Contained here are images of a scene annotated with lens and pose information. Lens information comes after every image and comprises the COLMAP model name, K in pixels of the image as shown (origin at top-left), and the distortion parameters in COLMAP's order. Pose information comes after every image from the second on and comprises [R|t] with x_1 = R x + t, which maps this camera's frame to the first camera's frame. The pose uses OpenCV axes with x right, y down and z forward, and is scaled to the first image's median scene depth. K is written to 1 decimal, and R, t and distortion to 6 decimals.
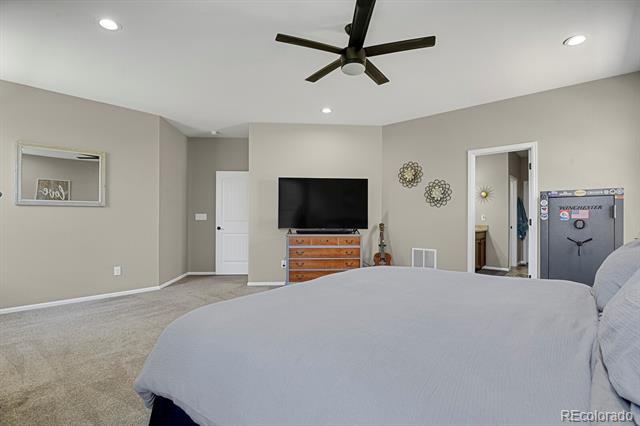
lens RADIAL K [[312.8, 0, 320.4], [0, 312.8, 215.0], [0, 0, 1]] dist [-0.019991, -0.004841]
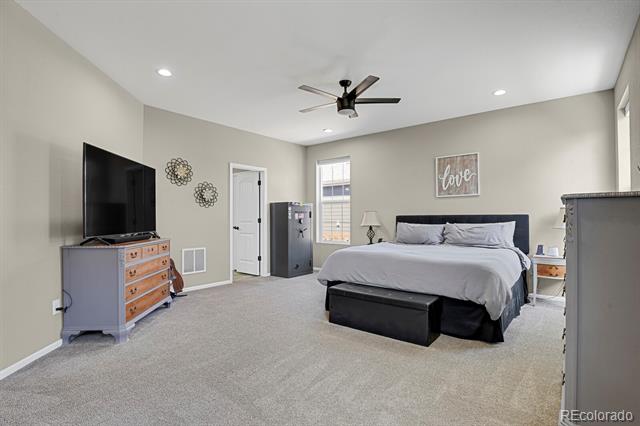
lens RADIAL K [[312.8, 0, 320.4], [0, 312.8, 214.4], [0, 0, 1]] dist [-0.019991, -0.004841]
pose [[-0.059220, 0.004170, 0.998236, -0.731189], [-0.011496, 0.999922, -0.004859, -0.001362], [-0.998179, -0.011763, -0.059167, 0.689086]]
